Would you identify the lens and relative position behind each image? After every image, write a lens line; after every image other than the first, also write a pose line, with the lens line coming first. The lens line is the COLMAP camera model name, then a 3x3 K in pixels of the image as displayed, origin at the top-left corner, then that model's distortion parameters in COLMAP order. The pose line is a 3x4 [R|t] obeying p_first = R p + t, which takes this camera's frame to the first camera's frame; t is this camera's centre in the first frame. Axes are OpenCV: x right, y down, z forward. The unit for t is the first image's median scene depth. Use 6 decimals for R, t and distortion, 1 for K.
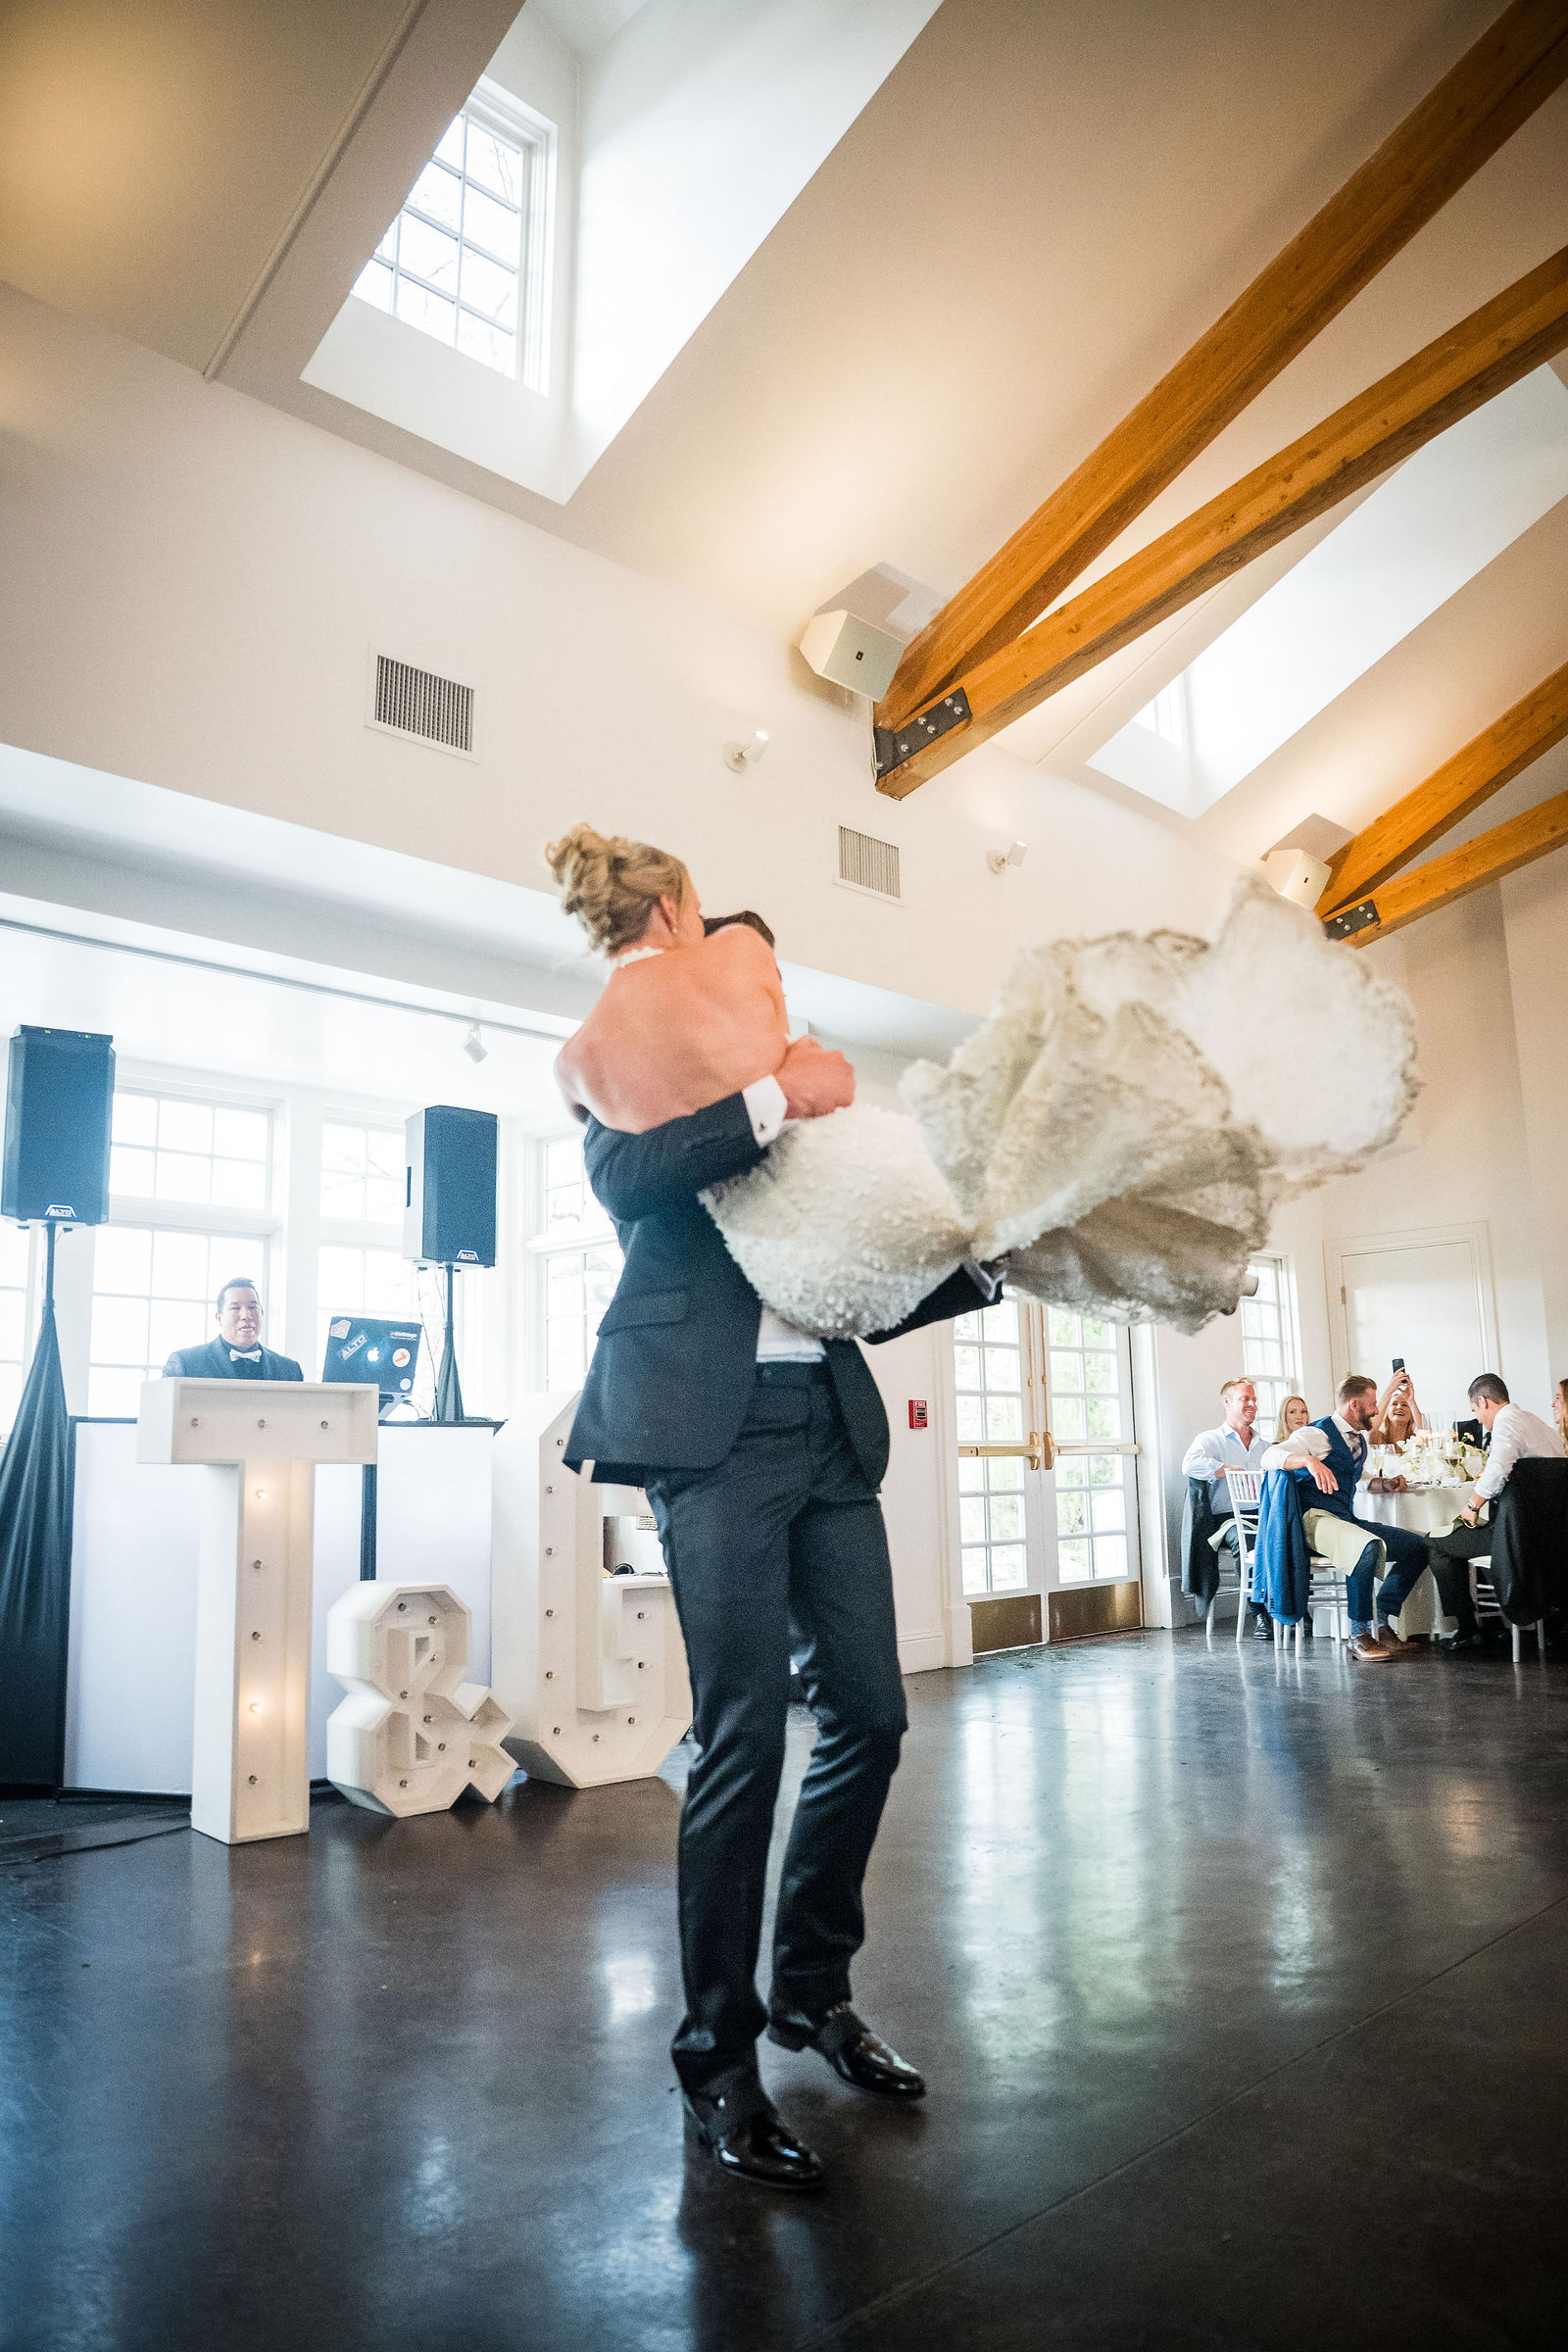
lens RADIAL K [[1617.2, 0, 788.6], [0, 1617.2, 1183.9], [0, 0, 1]] dist [-0.059884, 0.002880]
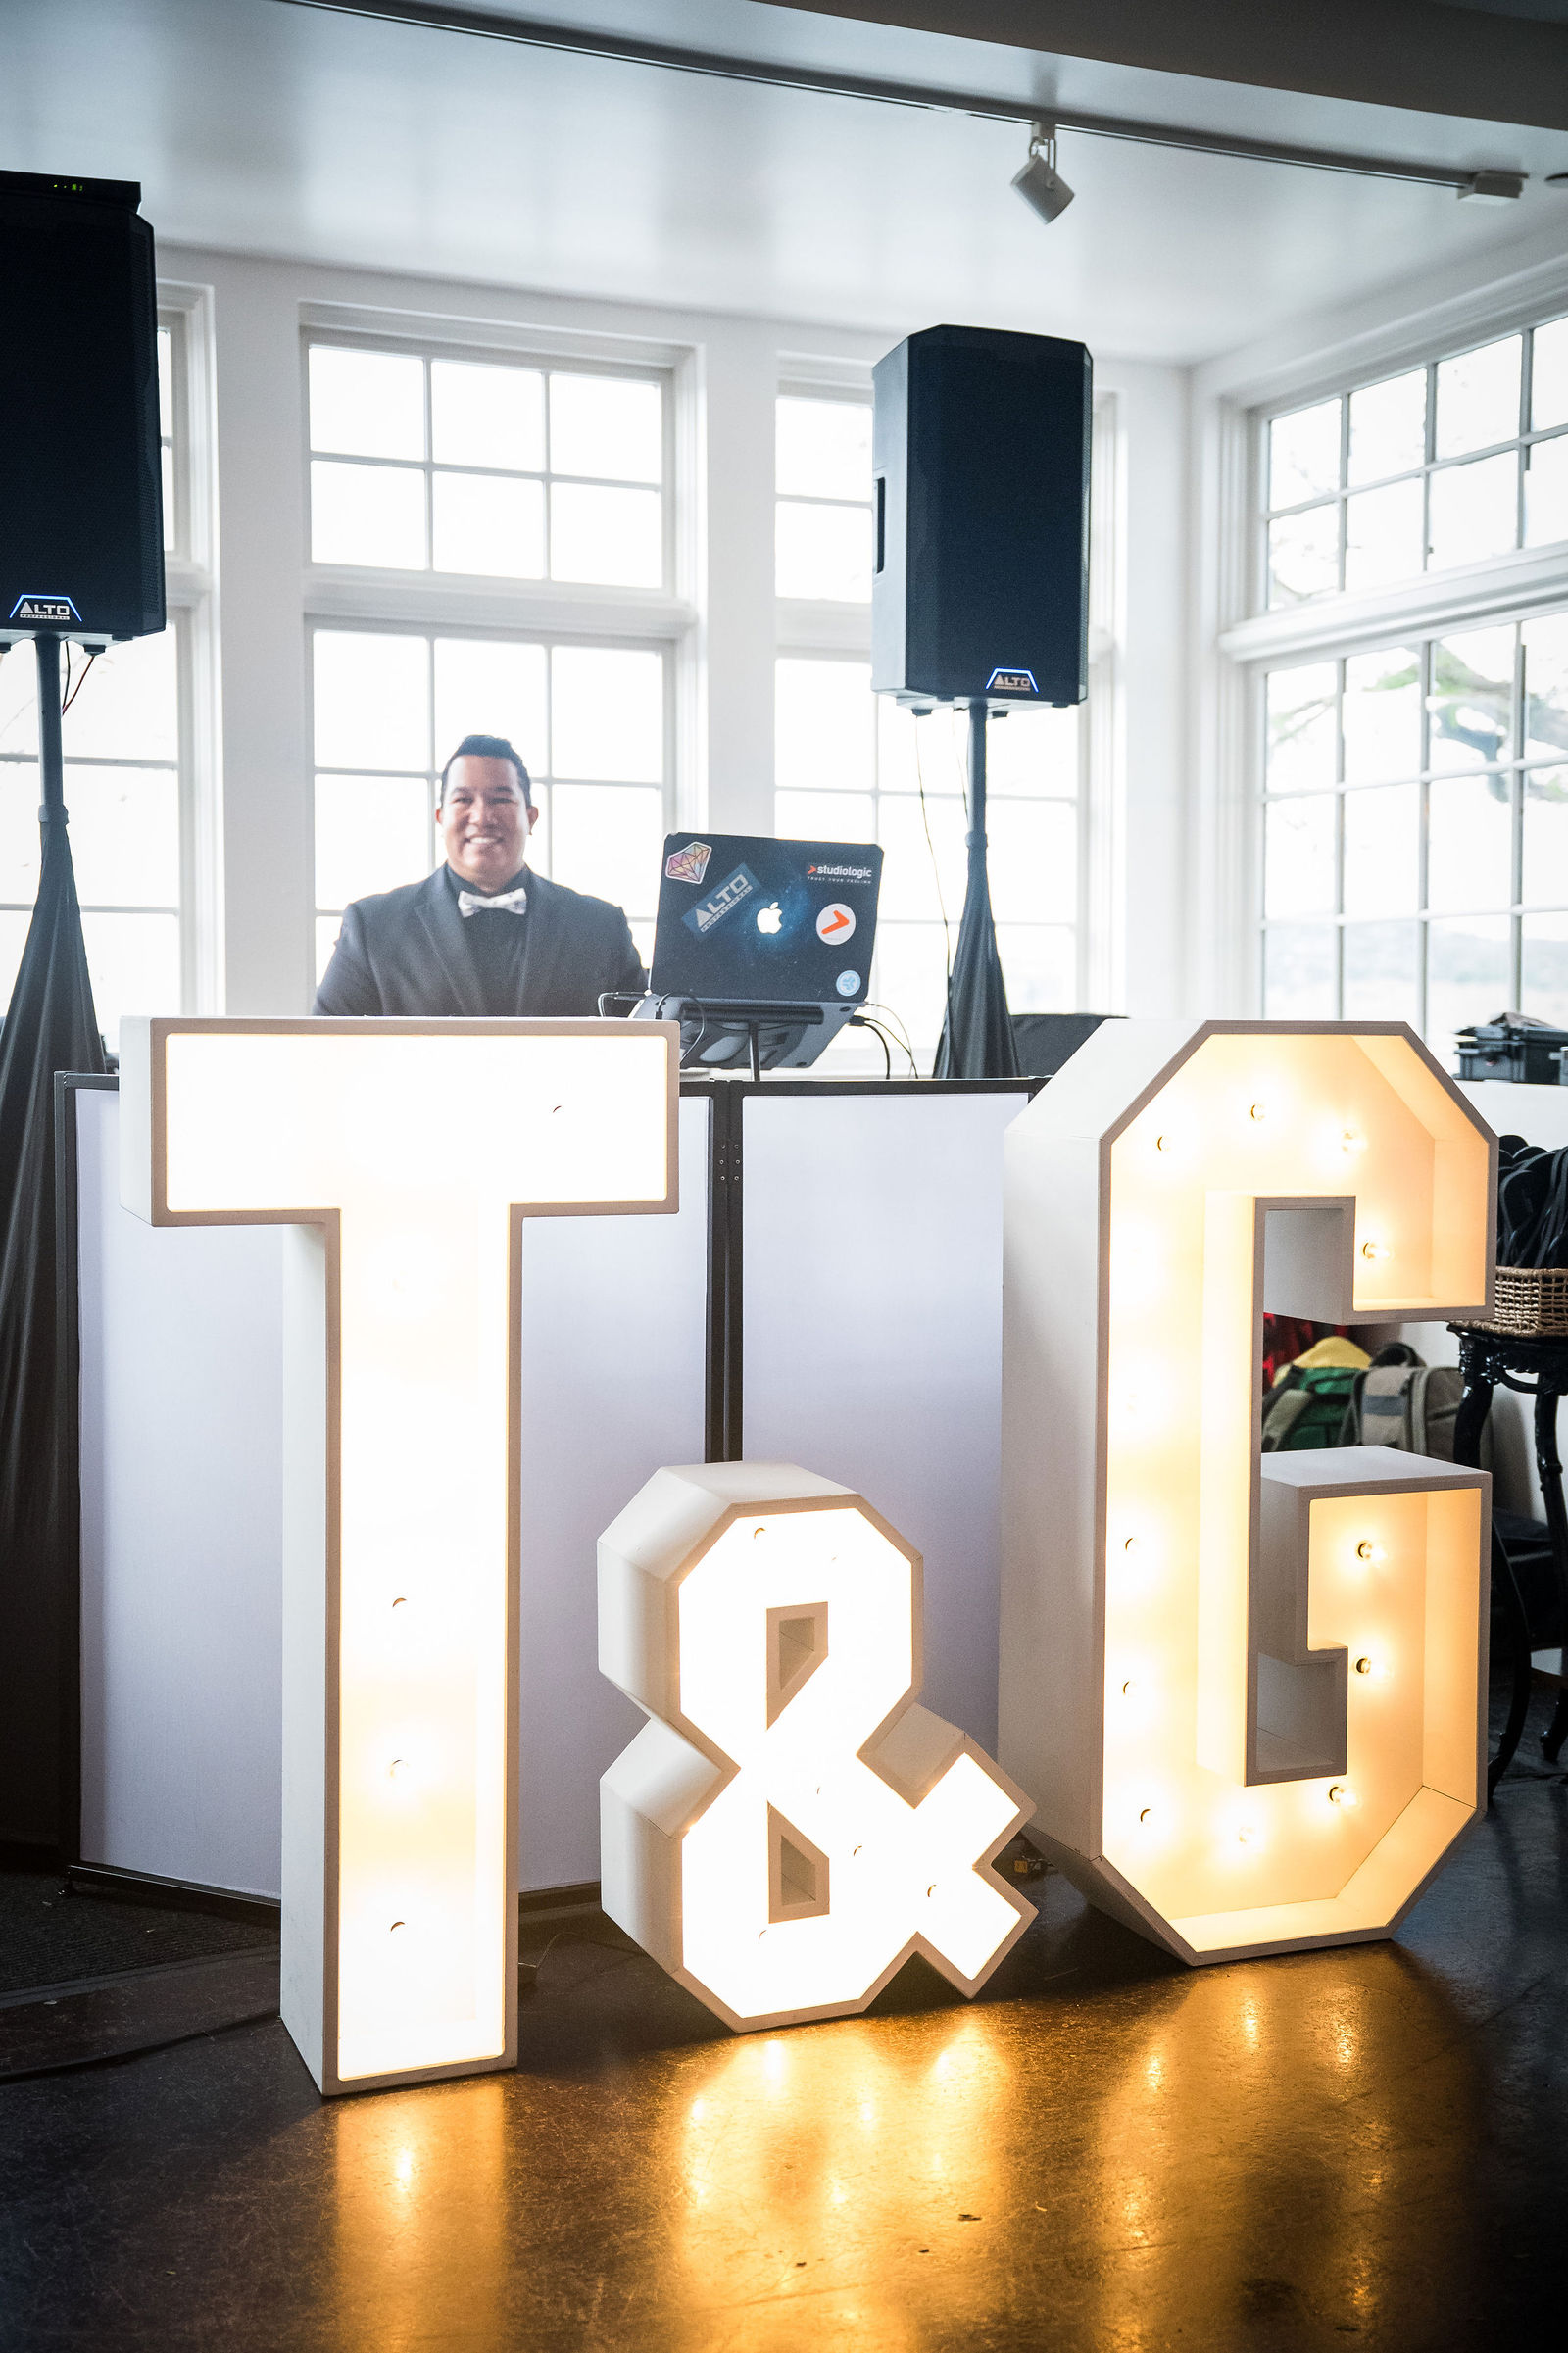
lens RADIAL K [[2728.8, 0, 788.1], [0, 2728.8, 1185.9], [0, 0, 1]] dist [0.067791, 0.000000]
pose [[0.933214, 0.045697, -0.356404, 0.017247], [0.040085, 0.972449, 0.229642, 0.004500], [0.357079, -0.228592, 0.905671, 0.271479]]
